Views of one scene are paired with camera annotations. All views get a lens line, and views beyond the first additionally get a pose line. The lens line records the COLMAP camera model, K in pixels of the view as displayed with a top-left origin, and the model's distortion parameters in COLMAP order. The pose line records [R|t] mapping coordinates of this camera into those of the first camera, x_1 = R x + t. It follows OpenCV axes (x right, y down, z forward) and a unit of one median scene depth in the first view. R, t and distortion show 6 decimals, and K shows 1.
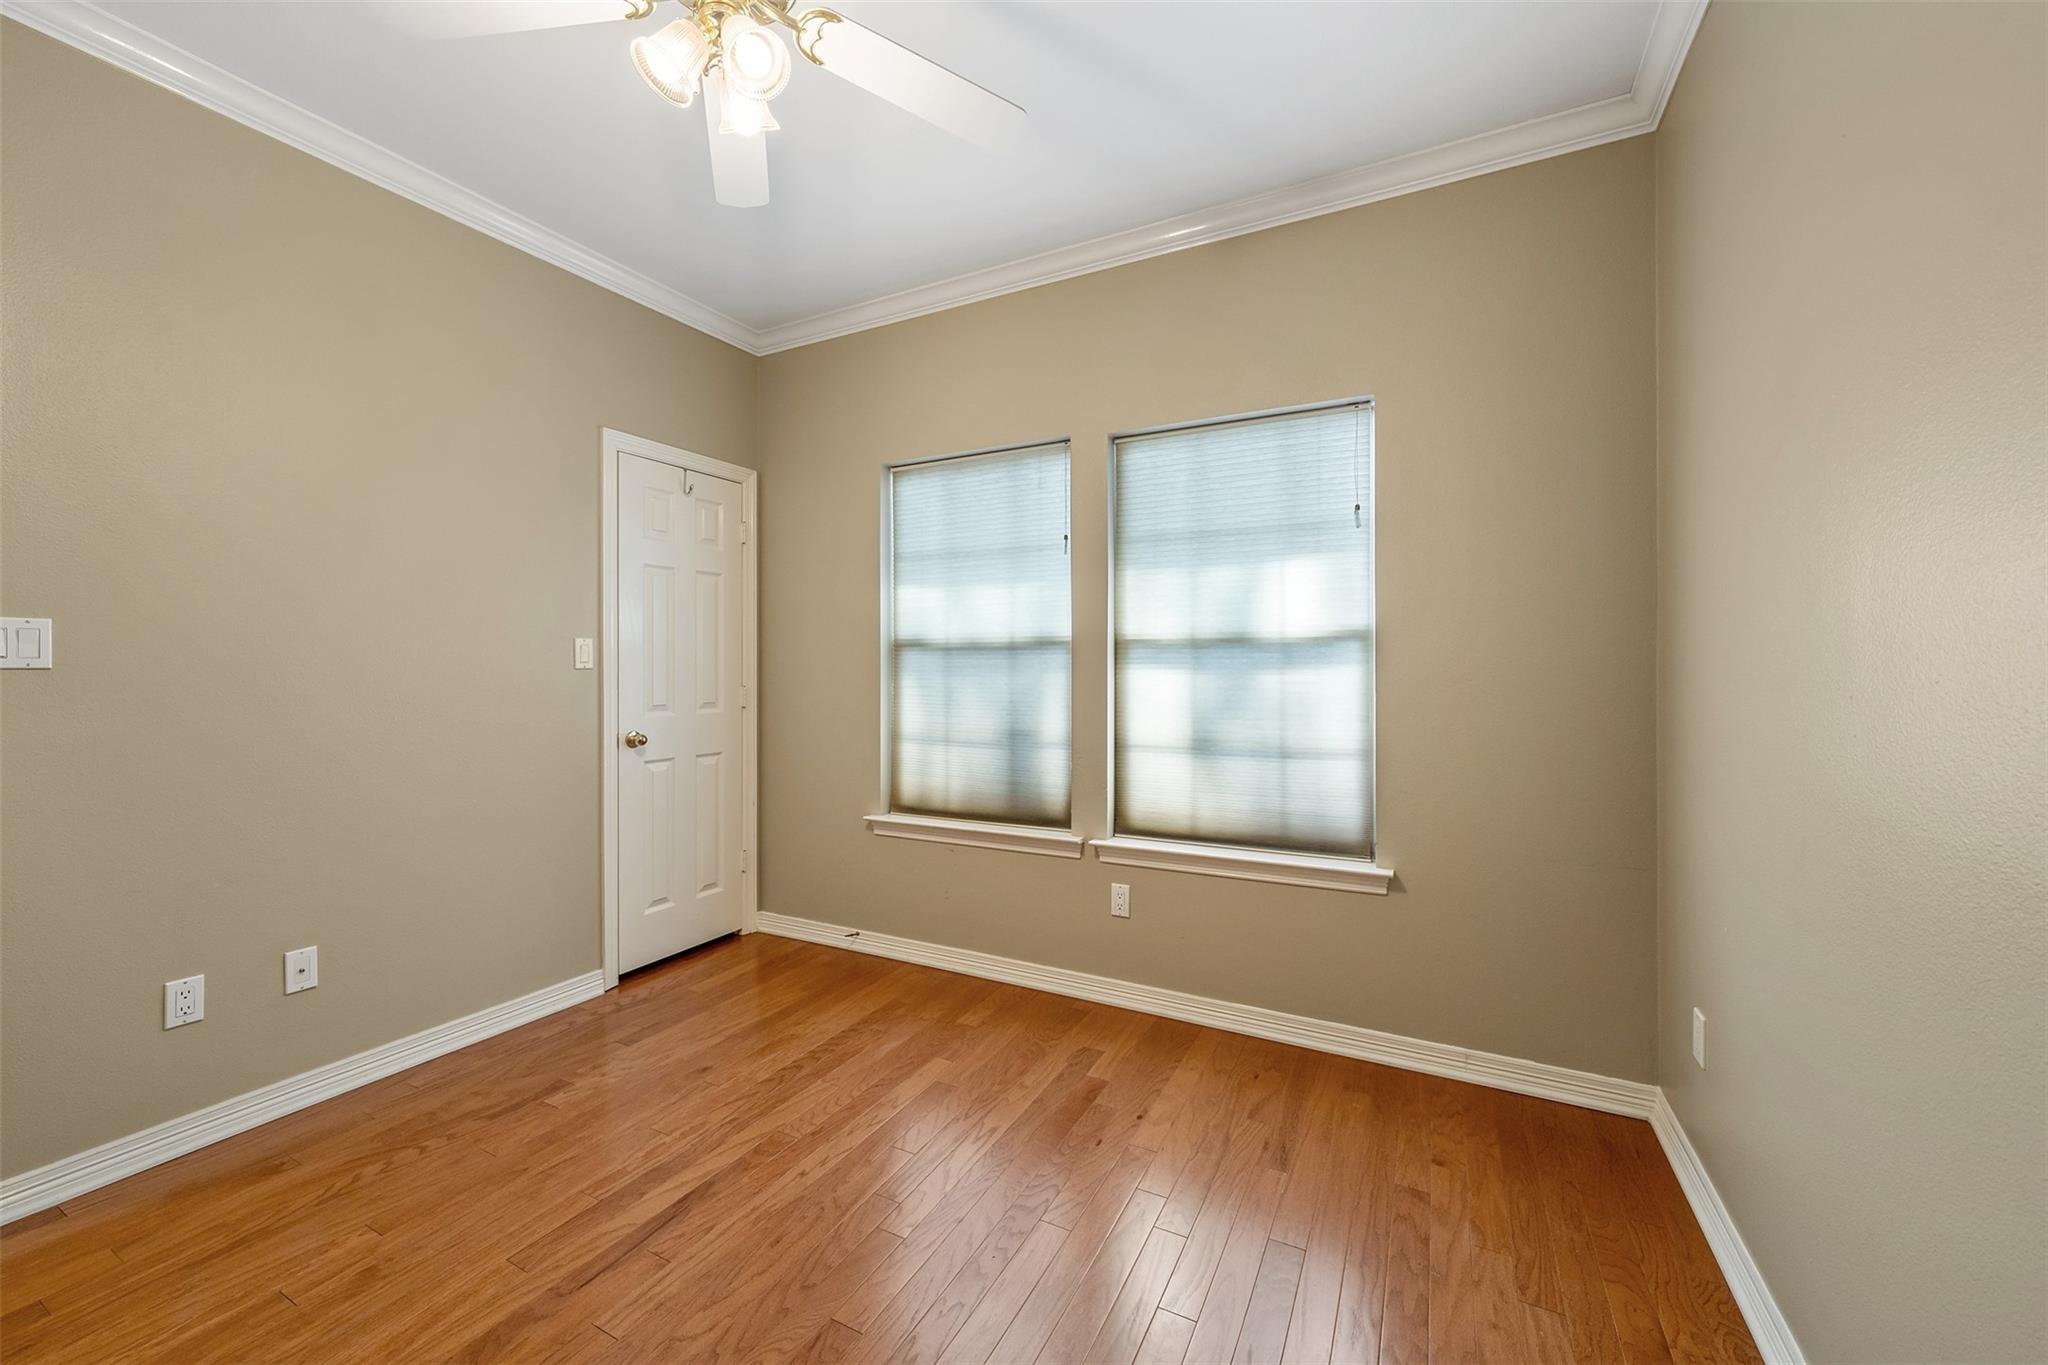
lens RADIAL K [[784.0, 0, 1028.5], [0, 784.0, 667.2], [0, 0, 1]] dist [-0.000459, -0.000028]
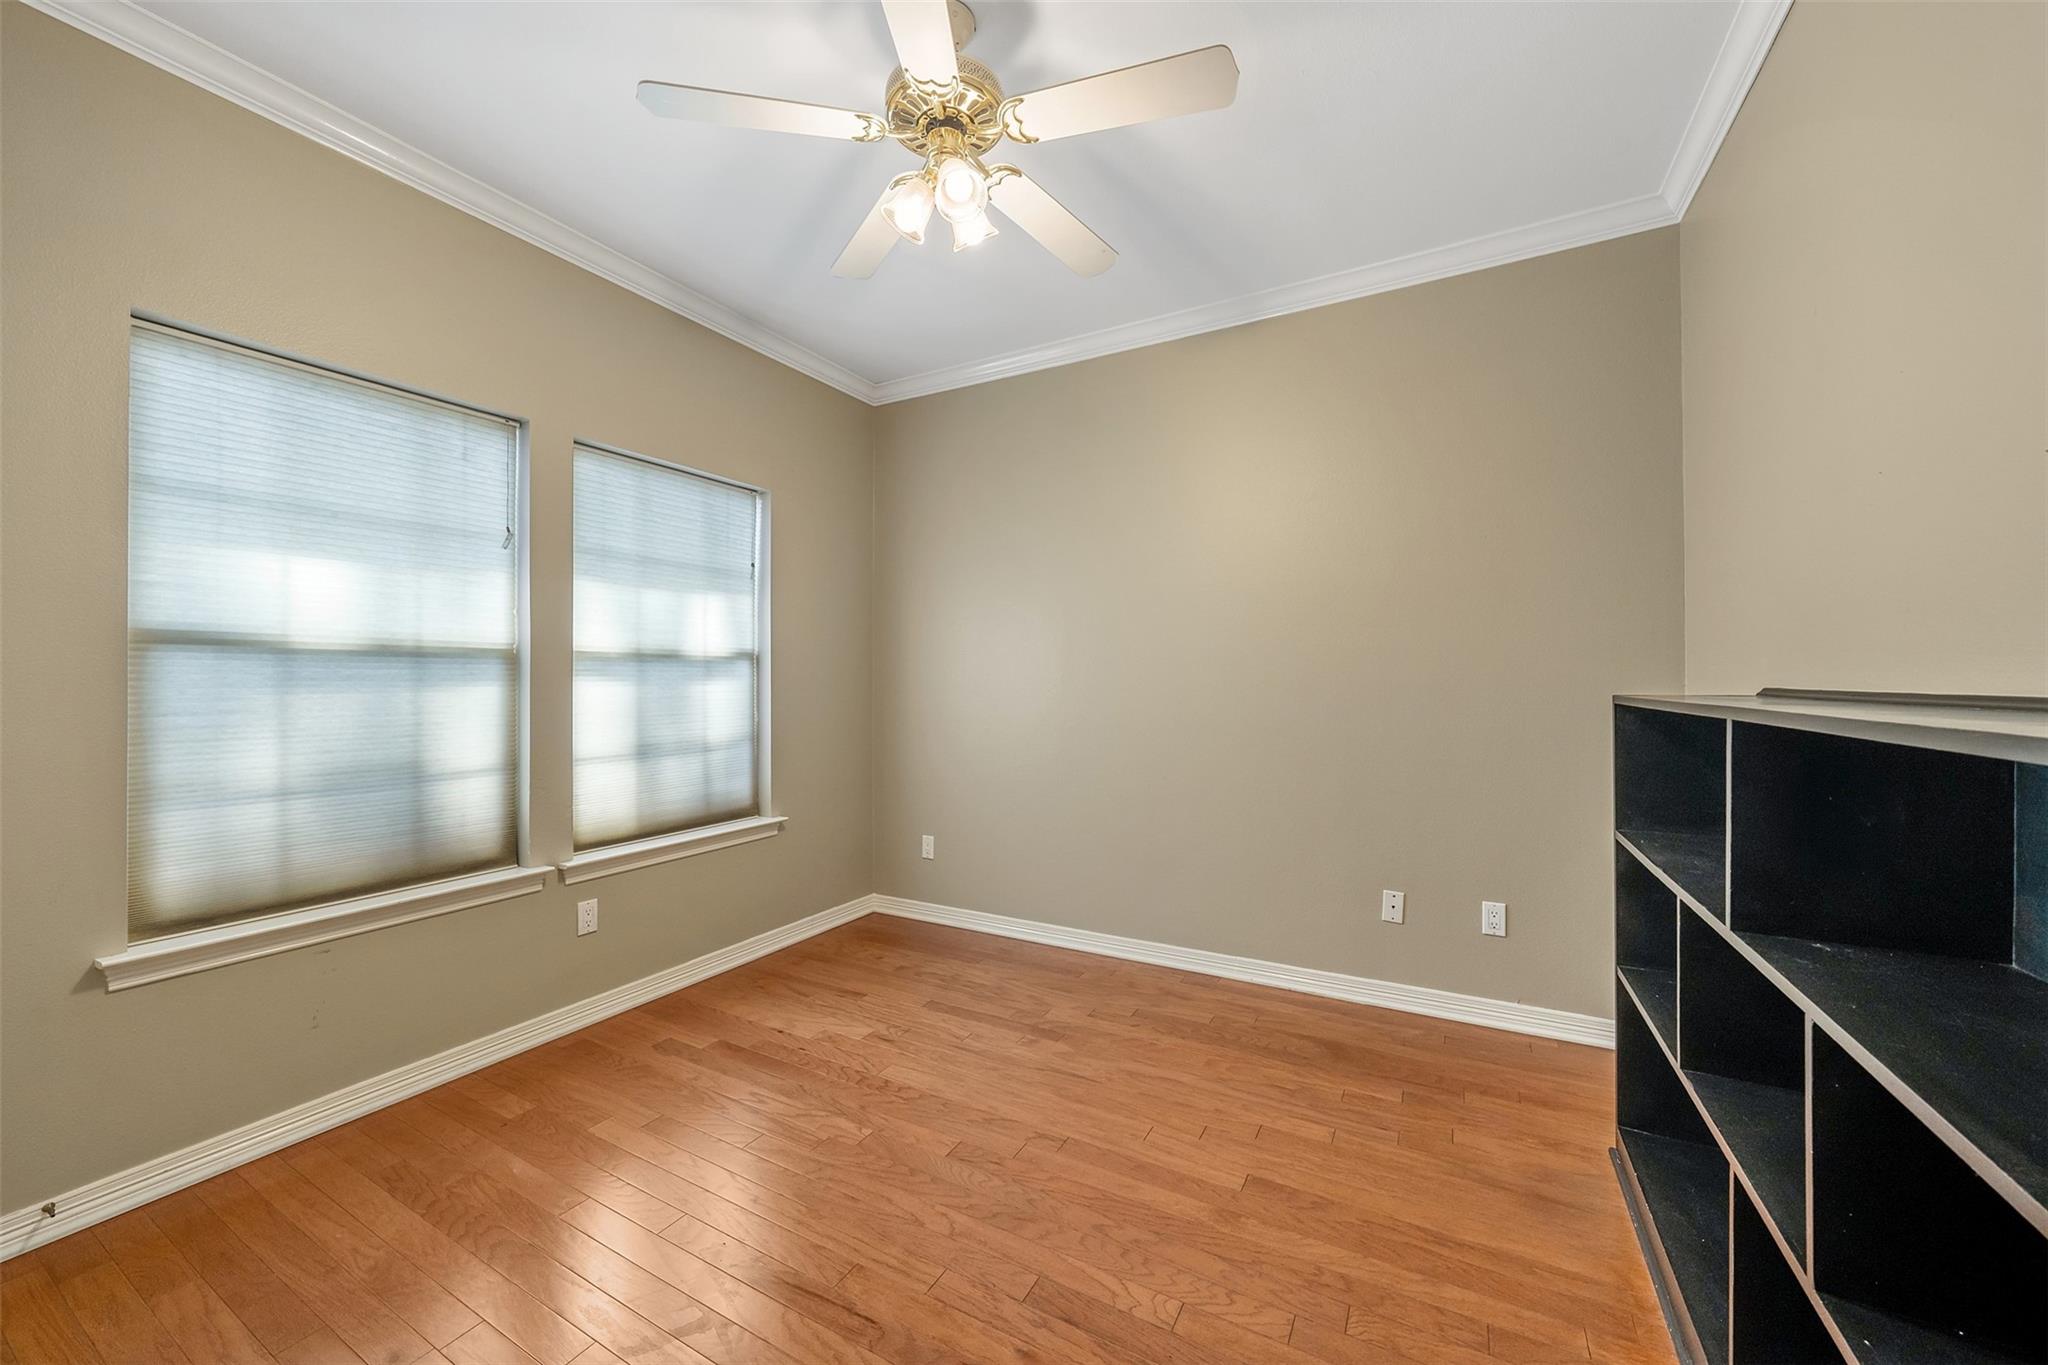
lens RADIAL K [[763.7, 0, 1013.0], [0, 763.7, 678.0], [0, 0, 1]] dist [0.000102, -0.000170]
pose [[0.040985, 0.001421, 0.999159, -0.828918], [-0.000917, 0.999999, -0.001385, -0.000839], [-0.999159, -0.000859, 0.040987, 0.435276]]
